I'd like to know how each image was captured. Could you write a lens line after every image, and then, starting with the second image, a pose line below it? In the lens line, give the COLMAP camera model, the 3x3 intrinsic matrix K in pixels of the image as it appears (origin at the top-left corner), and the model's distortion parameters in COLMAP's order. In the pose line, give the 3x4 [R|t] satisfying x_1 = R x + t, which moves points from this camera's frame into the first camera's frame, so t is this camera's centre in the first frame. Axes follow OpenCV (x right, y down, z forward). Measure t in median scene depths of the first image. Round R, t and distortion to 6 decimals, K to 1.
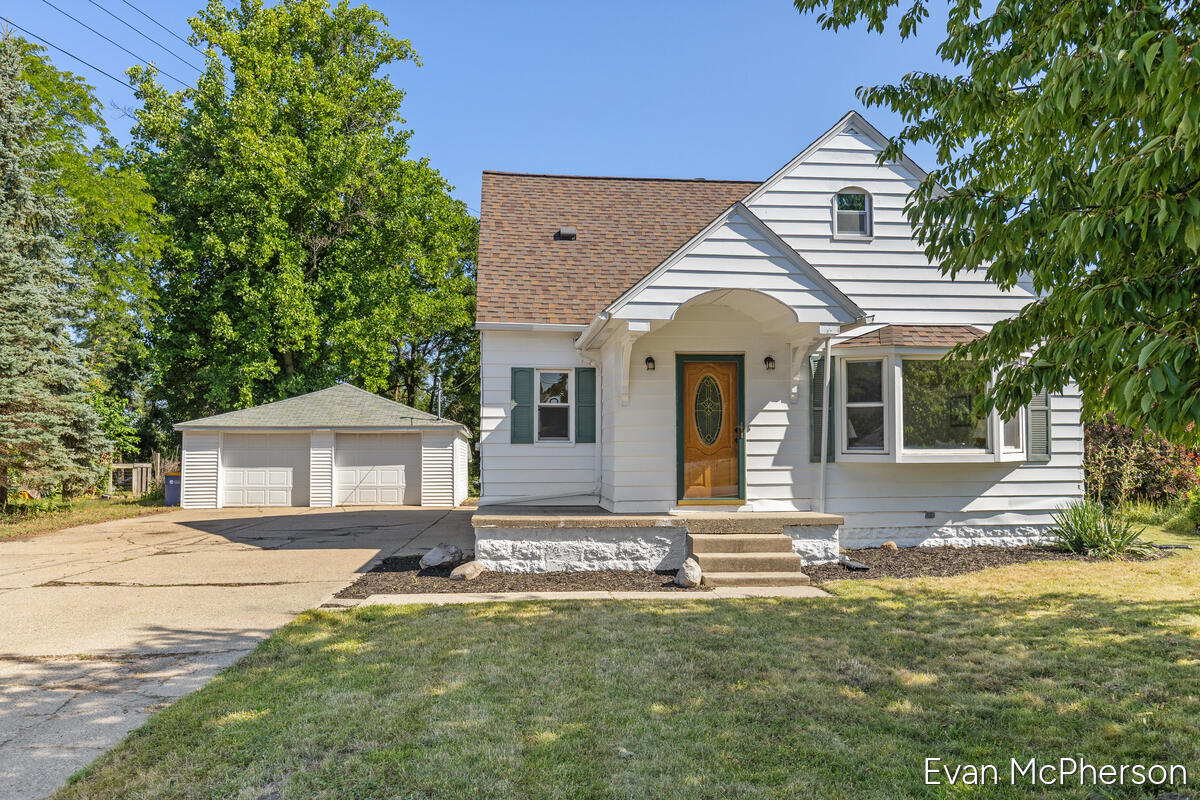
lens RADIAL K [[864.4, 0, 600.0], [0, 864.4, 400.0], [0, 0, 1]] dist [0.004983, 0.001593]
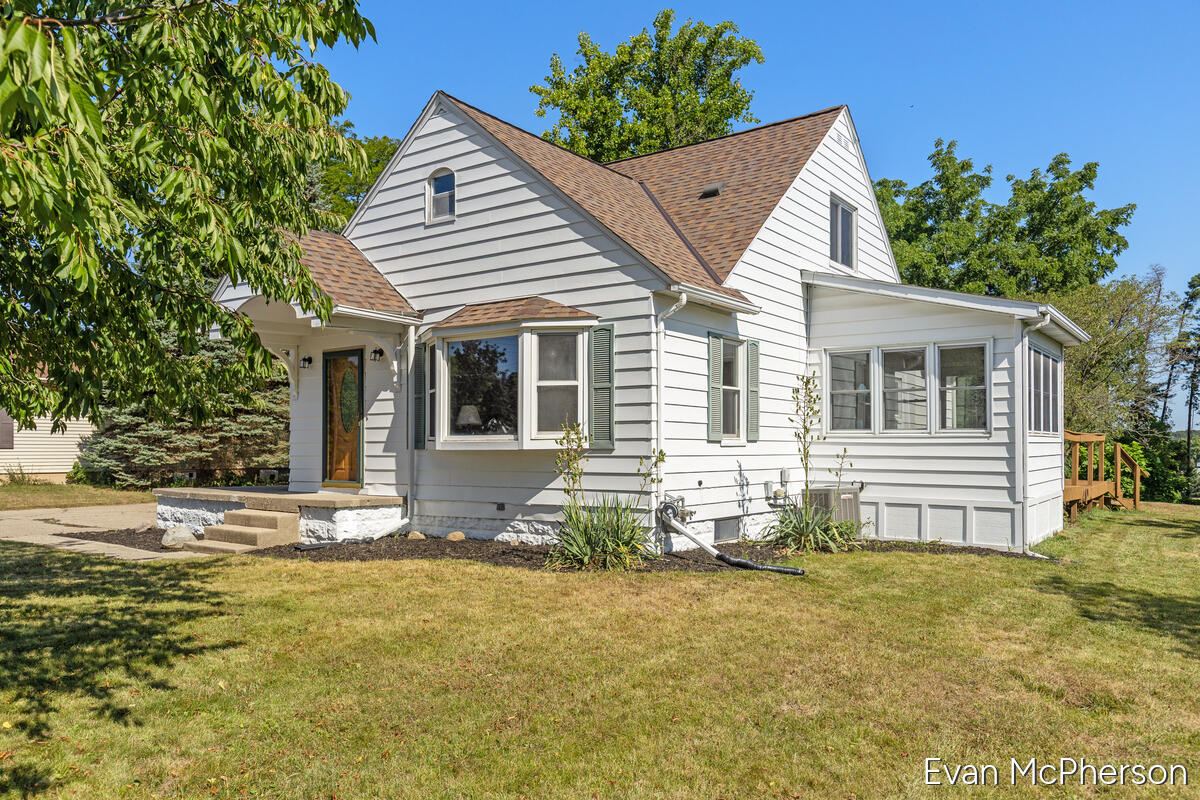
lens RADIAL K [[865.4, 0, 600.0], [0, 865.4, 400.0], [0, 0, 1]] dist [0.000226, -0.000491]
pose [[0.755253, -0.032640, -0.654620, 1.066421], [0.038106, 0.999257, -0.005860, 0.028493], [0.654325, -0.020519, 0.755935, 0.373482]]
